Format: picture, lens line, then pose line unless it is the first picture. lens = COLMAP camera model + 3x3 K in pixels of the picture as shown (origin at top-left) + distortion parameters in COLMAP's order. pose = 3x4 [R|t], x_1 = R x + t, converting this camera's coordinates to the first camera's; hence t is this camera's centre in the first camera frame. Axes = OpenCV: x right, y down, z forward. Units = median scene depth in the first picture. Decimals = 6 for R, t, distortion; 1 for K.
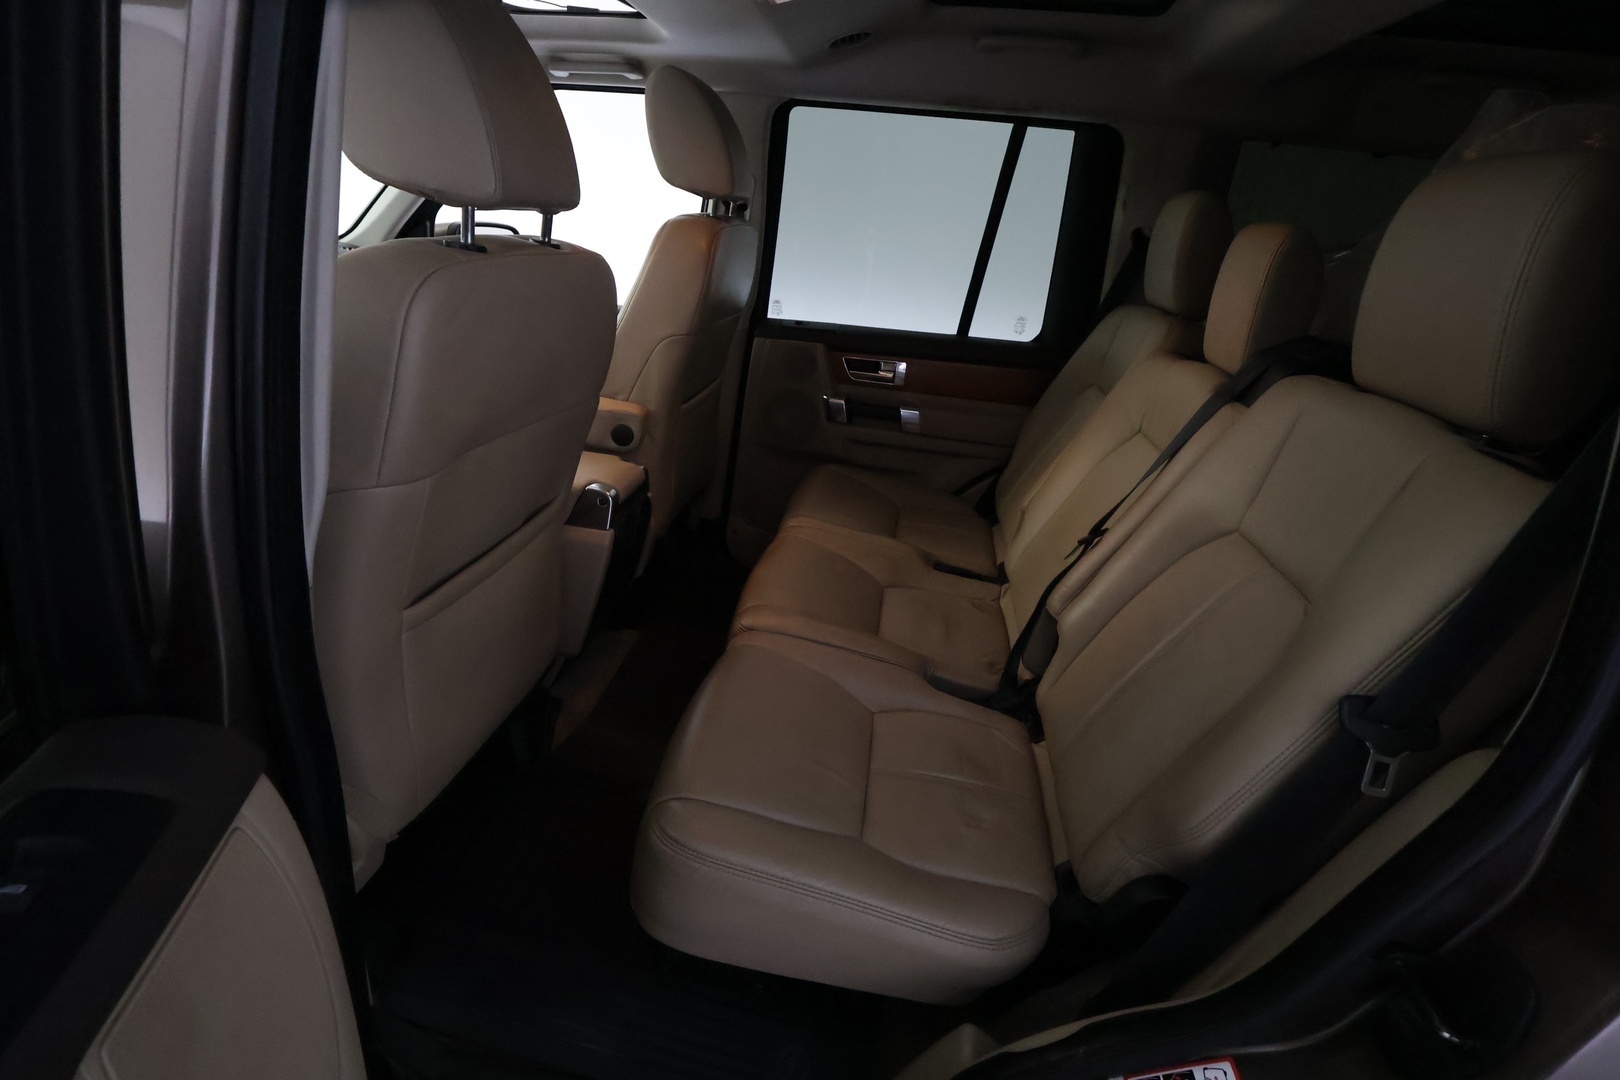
lens RADIAL K [[758.1, 0, 806.1], [0, 758.1, 528.8], [0, 0, 1]] dist [0.002675, 0.001485]
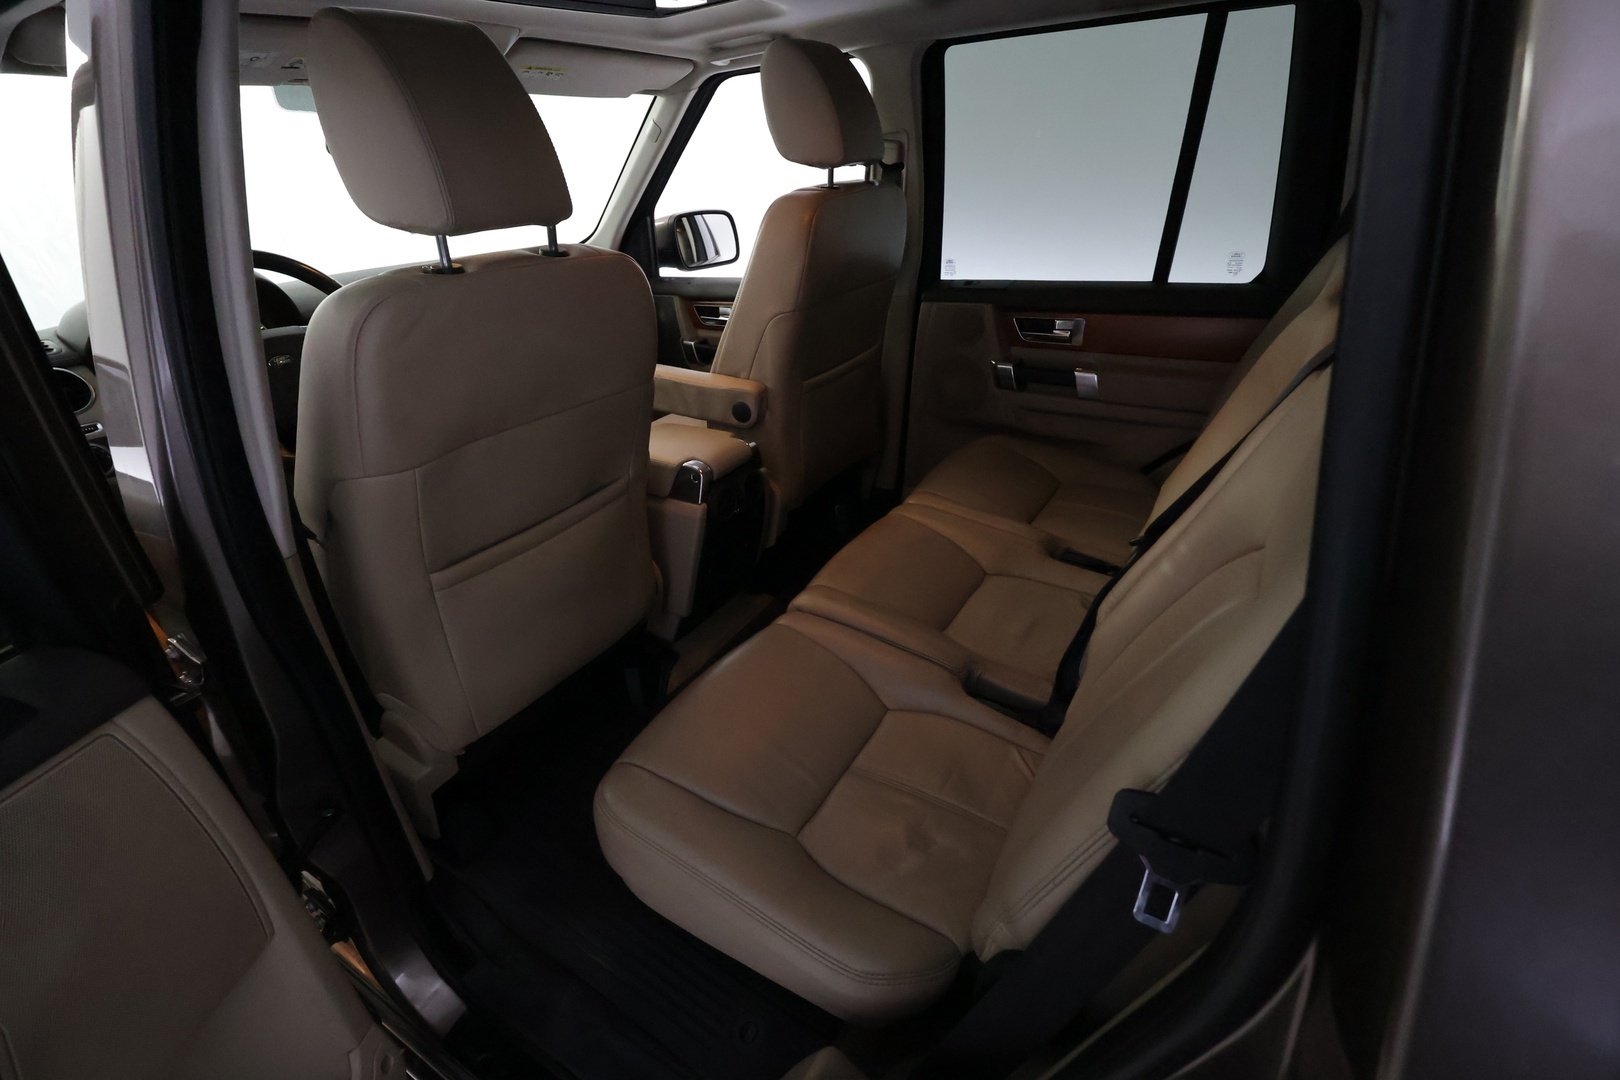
lens RADIAL K [[758.1, 0, 822.2], [0, 758.1, 527.4], [0, 0, 1]] dist [0.002675, 0.001485]
pose [[0.913821, 0.048271, -0.403238, 0.256963], [-0.025253, 0.997744, 0.062210, -0.028659], [0.405331, -0.046666, 0.912978, 0.070831]]
